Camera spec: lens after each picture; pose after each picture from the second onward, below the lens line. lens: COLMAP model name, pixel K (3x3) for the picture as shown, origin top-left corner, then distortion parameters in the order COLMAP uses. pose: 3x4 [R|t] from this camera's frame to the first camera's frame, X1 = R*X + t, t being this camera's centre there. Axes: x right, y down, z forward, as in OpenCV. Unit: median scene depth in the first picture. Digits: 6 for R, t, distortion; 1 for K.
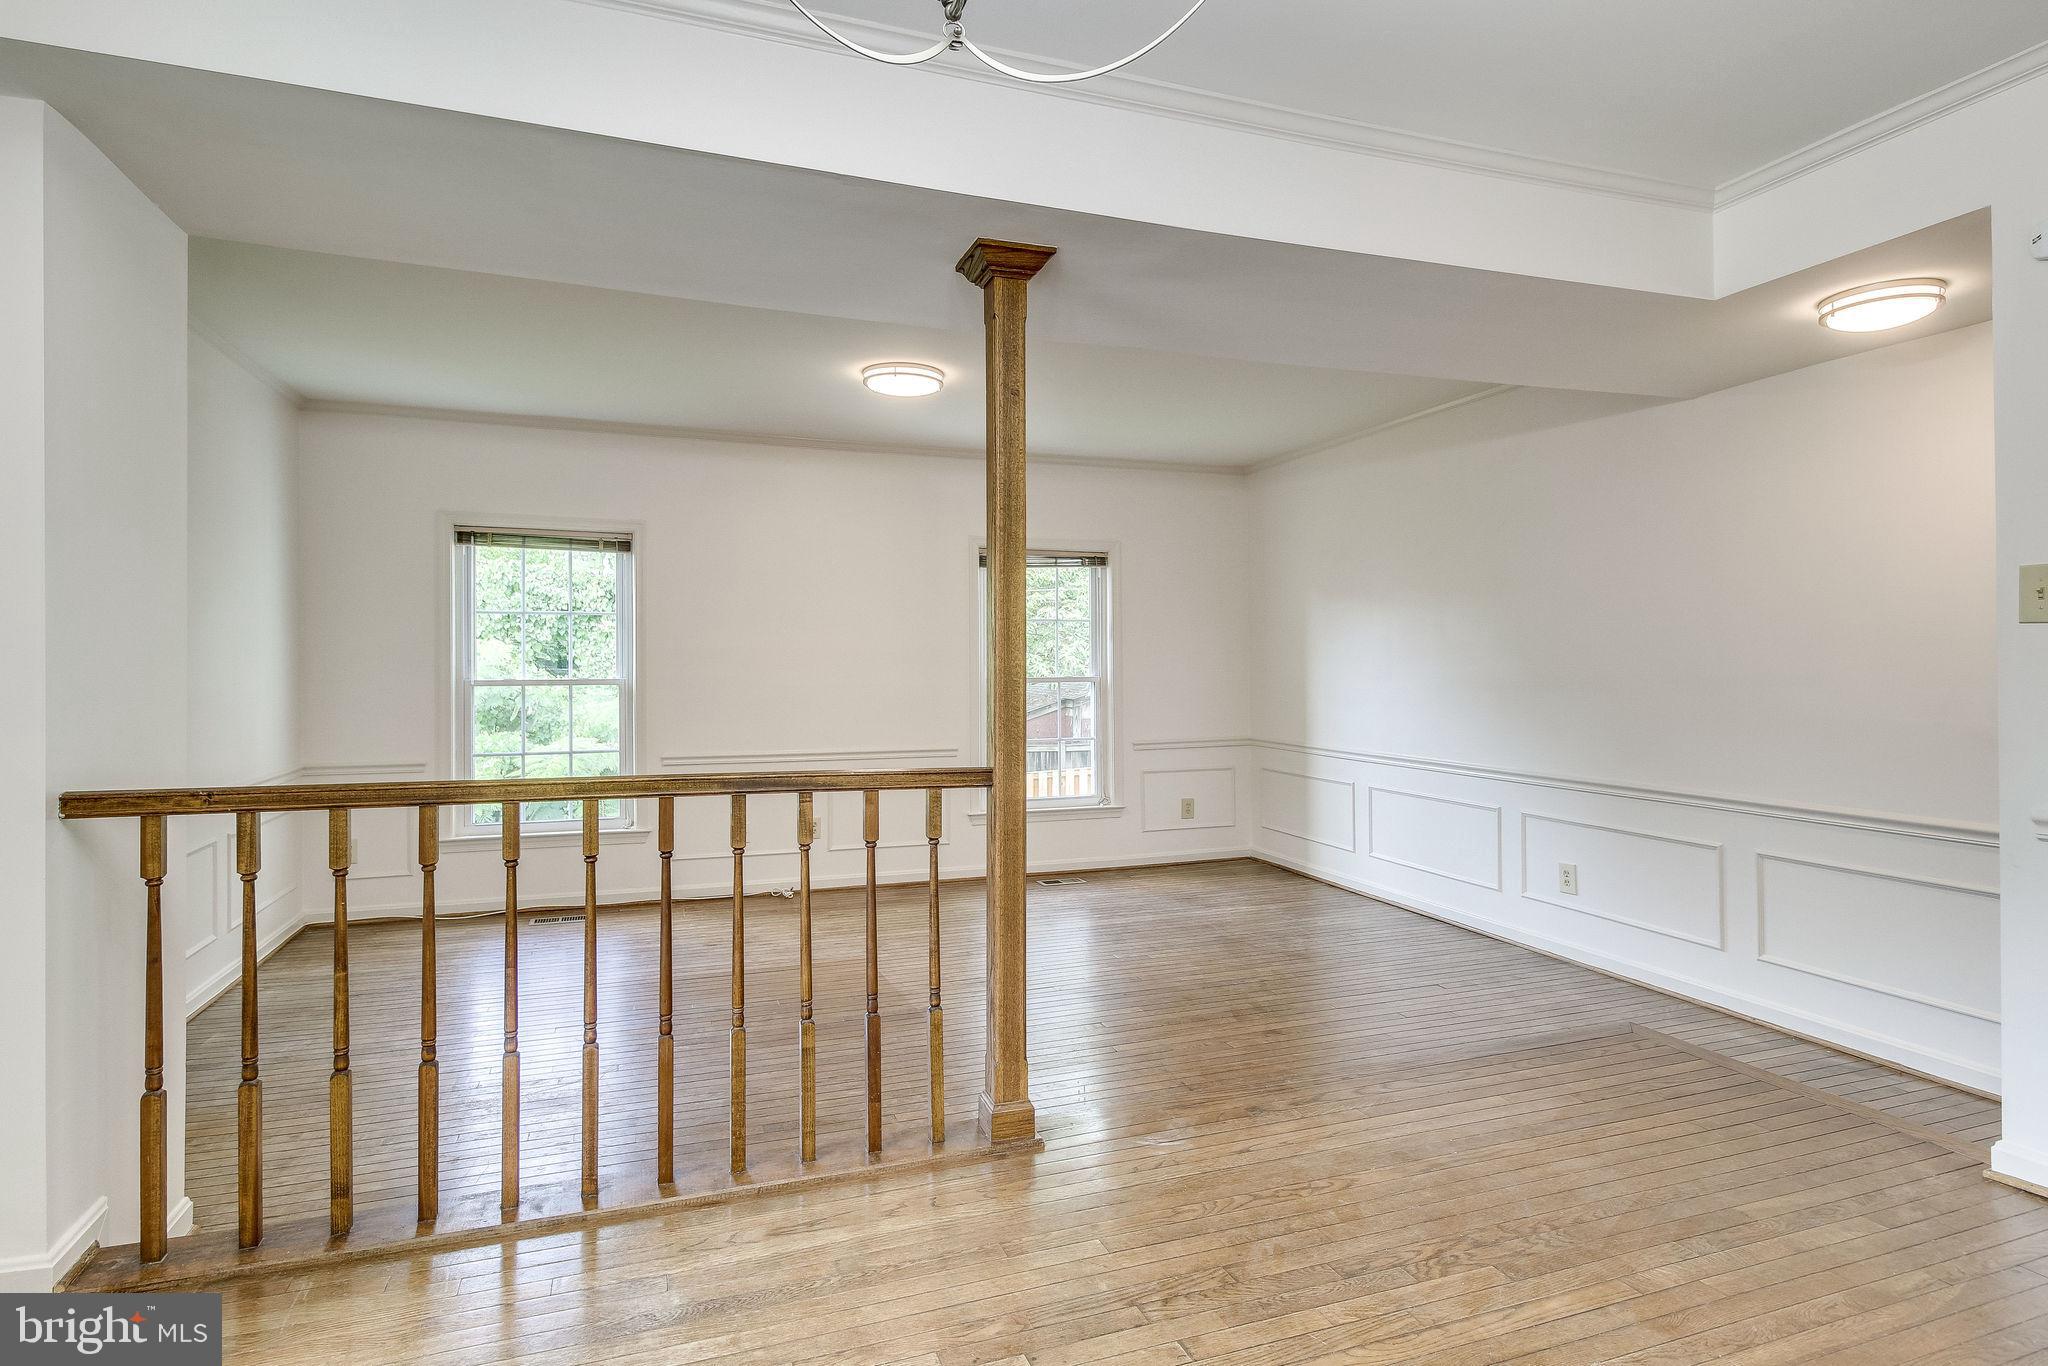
lens RADIAL K [[1074.6, 0, 1025.1], [0, 1074.6, 658.6], [0, 0, 1]] dist [0.024706, -0.014400]
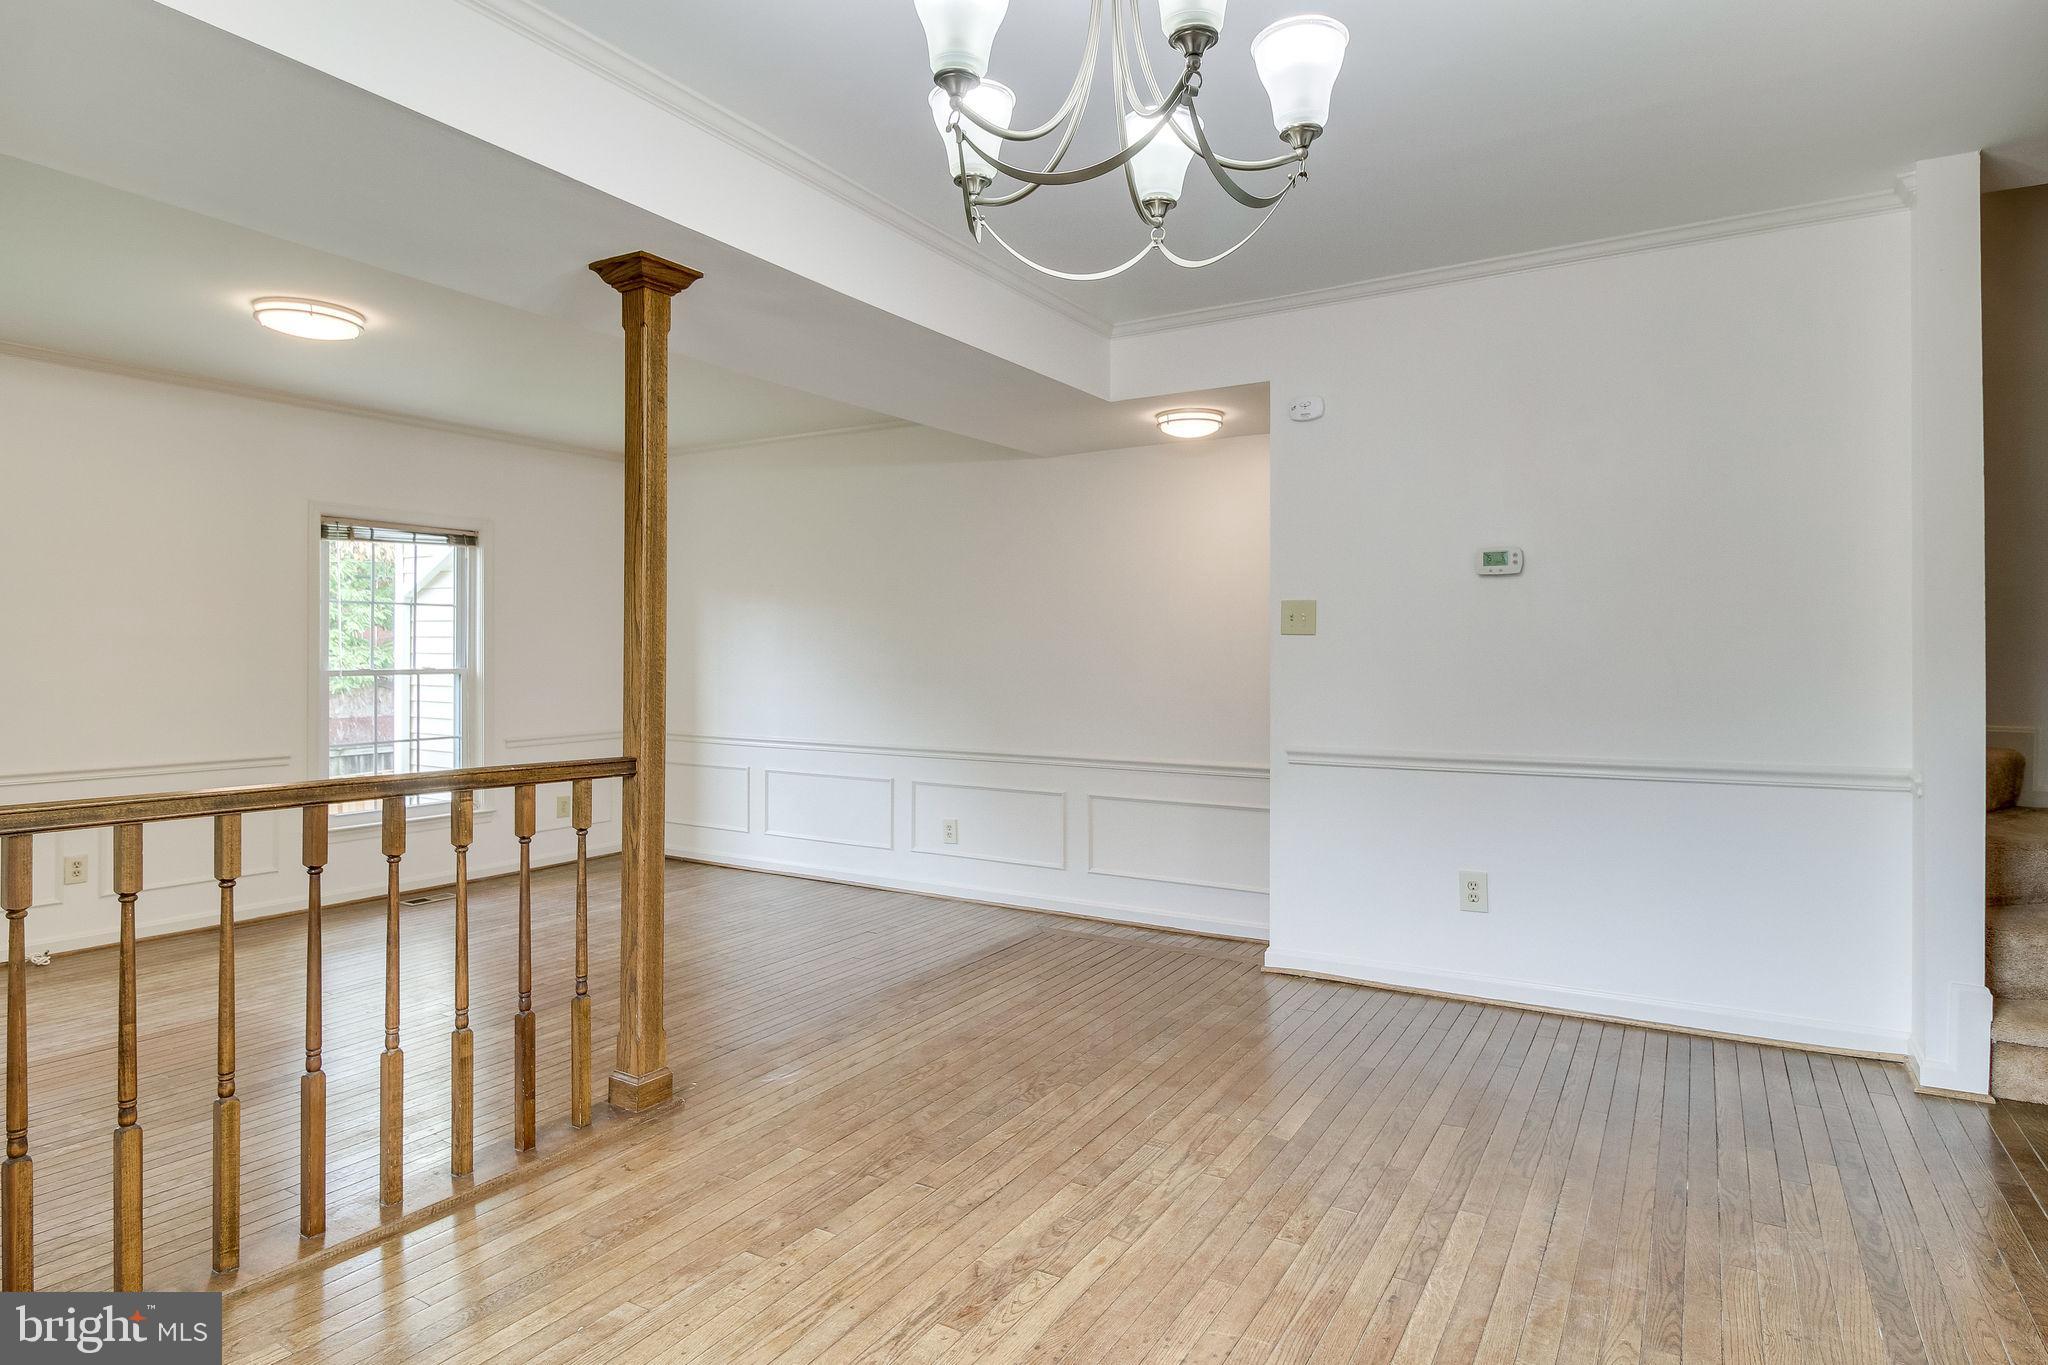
lens RADIAL K [[1120.4, 0, 1039.8], [0, 1120.4, 648.7], [0, 0, 1]] dist [0.007357, -0.011816]
pose [[0.771793, 0.008014, 0.635824, -0.412450], [-0.007997, 0.999964, -0.002897, -0.002342], [-0.635824, -0.002849, 0.771829, -0.084463]]
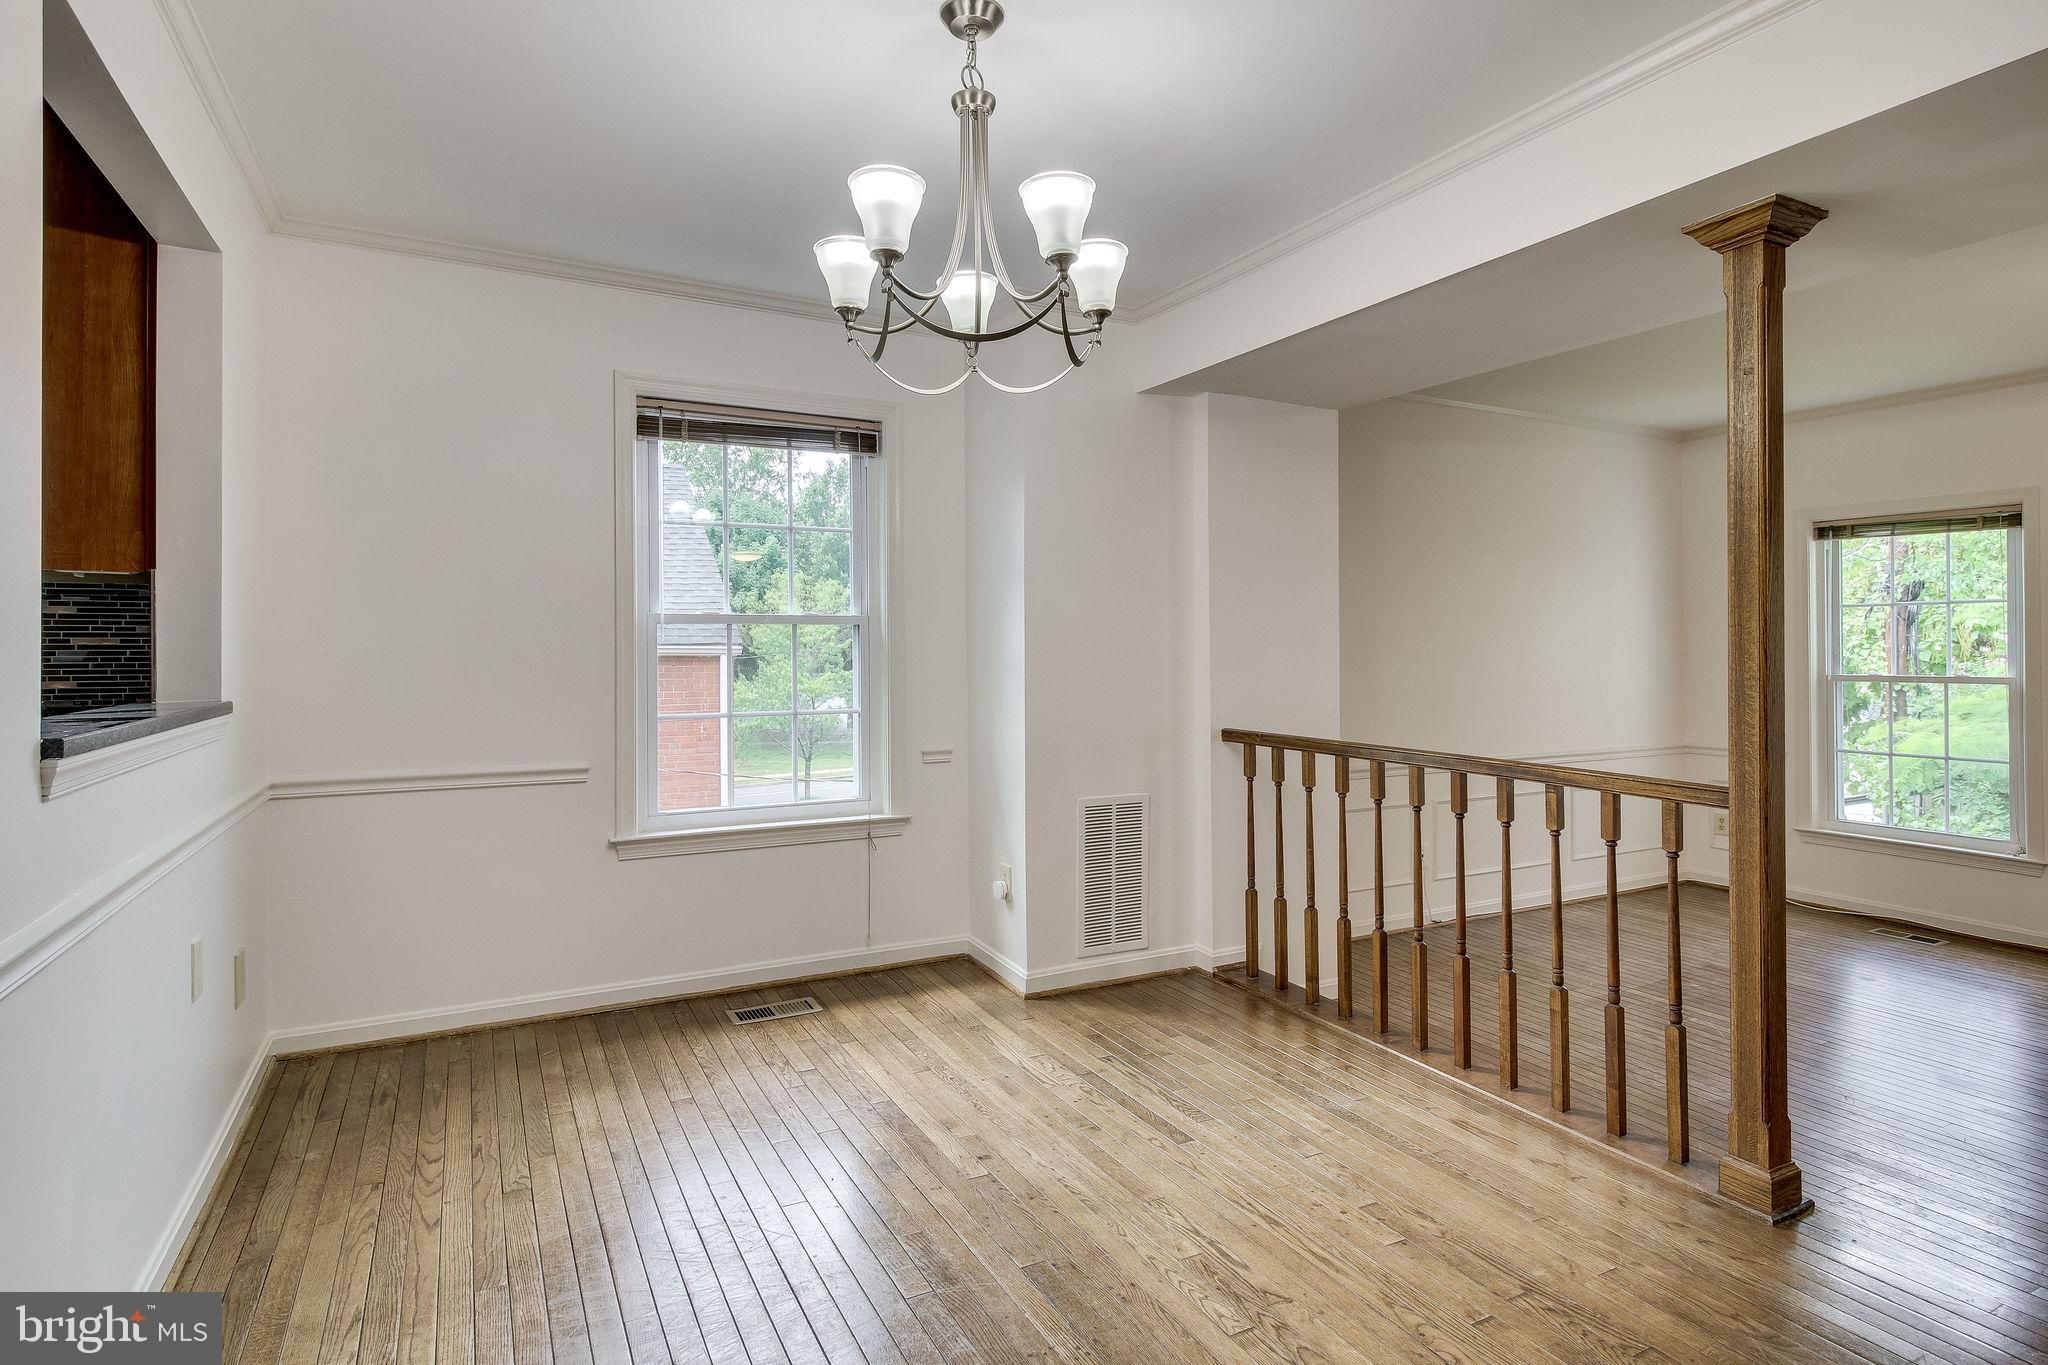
lens RADIAL K [[1053.4, 0, 1028.7], [0, 1053.4, 644.9], [0, 0, 1]] dist [0.002166, -0.000133]
pose [[0.136636, -0.004226, -0.990612, 0.762726], [0.007270, 0.999968, -0.003263, -0.021277], [0.990595, -0.006756, 0.136662, 0.281261]]
